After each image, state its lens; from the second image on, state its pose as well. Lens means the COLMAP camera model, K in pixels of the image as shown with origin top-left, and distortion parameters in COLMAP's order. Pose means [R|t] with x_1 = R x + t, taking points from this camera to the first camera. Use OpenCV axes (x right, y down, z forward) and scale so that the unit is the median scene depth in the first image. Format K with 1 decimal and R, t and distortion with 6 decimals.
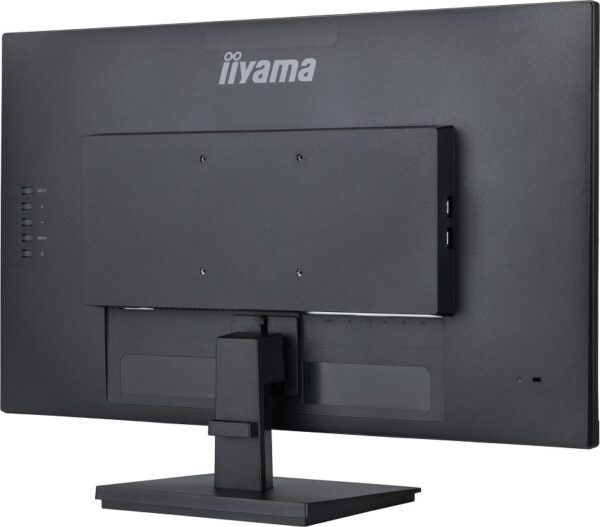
lens RADIAL K [[2048.4, 0, 299.7], [0, 2048.4, 261.2], [0, 0, 1]] dist [0.169446, 0.000000]
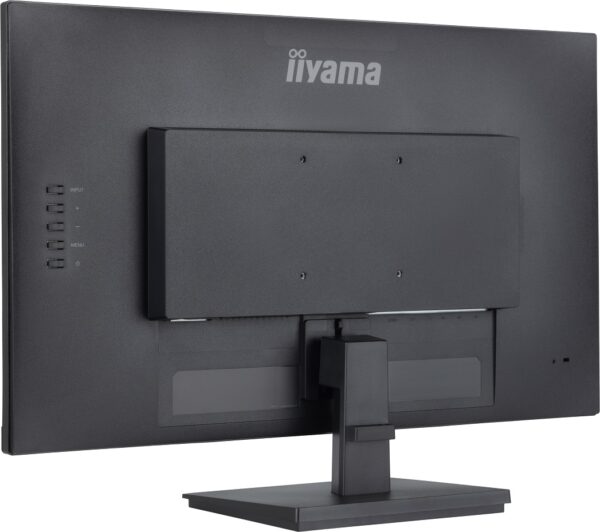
lens RADIAL K [[2048.4, 0, 301.3], [0, 2048.4, 270.1], [0, 0, 1]] dist [0.169446, 0.000000]
pose [[0.475893, -0.025156, 0.879144, -0.896103], [0.022958, 0.999606, 0.016175, -0.013340], [-0.879204, 0.012486, 0.476283, 0.543273]]
